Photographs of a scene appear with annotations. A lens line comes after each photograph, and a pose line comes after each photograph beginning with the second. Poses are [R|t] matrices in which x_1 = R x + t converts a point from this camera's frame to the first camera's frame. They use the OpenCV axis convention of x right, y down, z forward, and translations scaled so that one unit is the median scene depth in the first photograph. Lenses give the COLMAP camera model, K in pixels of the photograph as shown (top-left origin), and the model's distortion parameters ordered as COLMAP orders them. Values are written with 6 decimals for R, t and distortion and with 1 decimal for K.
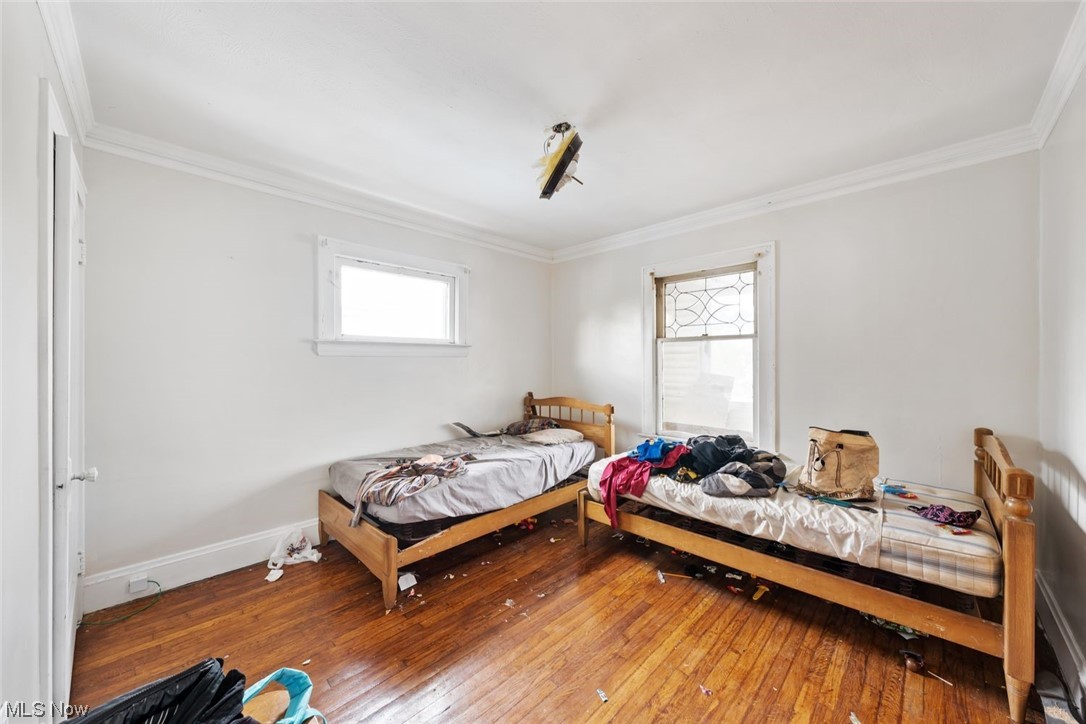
lens RADIAL K [[388.1, 0, 543.0], [0, 388.1, 362.0], [0, 0, 1]] dist [-0.000682, -0.000074]
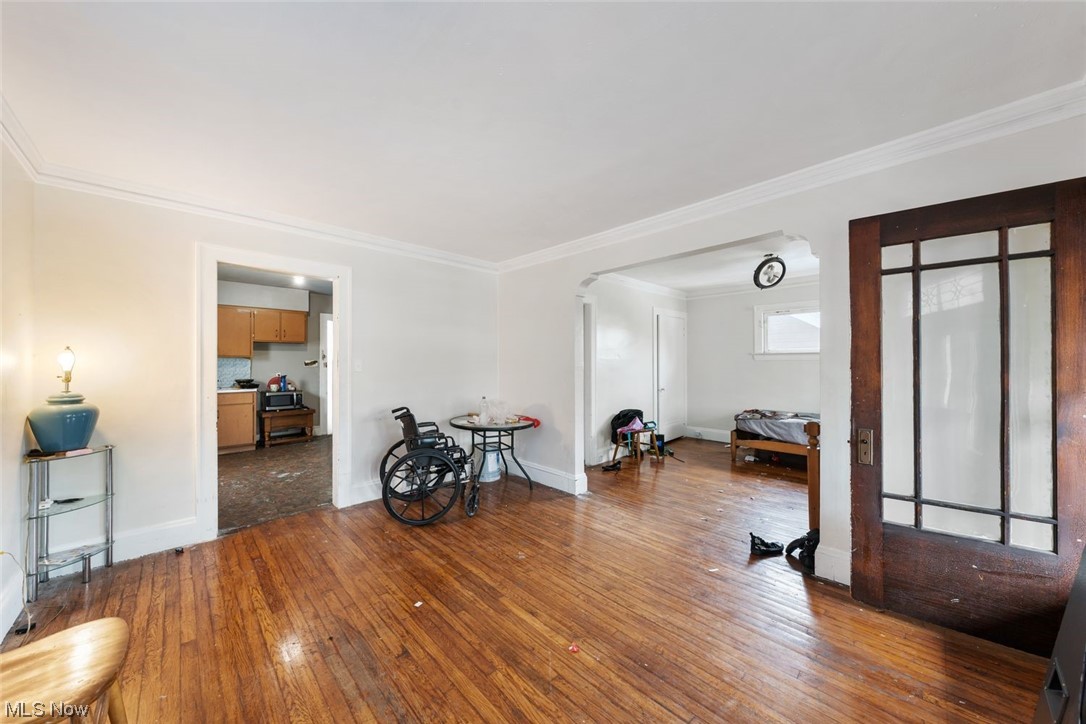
lens RADIAL K [[388.1, 0, 543.0], [0, 388.1, 362.0], [0, 0, 1]] dist [-0.000682, -0.000074]
pose [[-0.024307, -0.006029, -0.999686, 1.849248], [0.003838, 0.999974, -0.006124, 0.001091], [0.999697, -0.003986, -0.024283, -0.159381]]
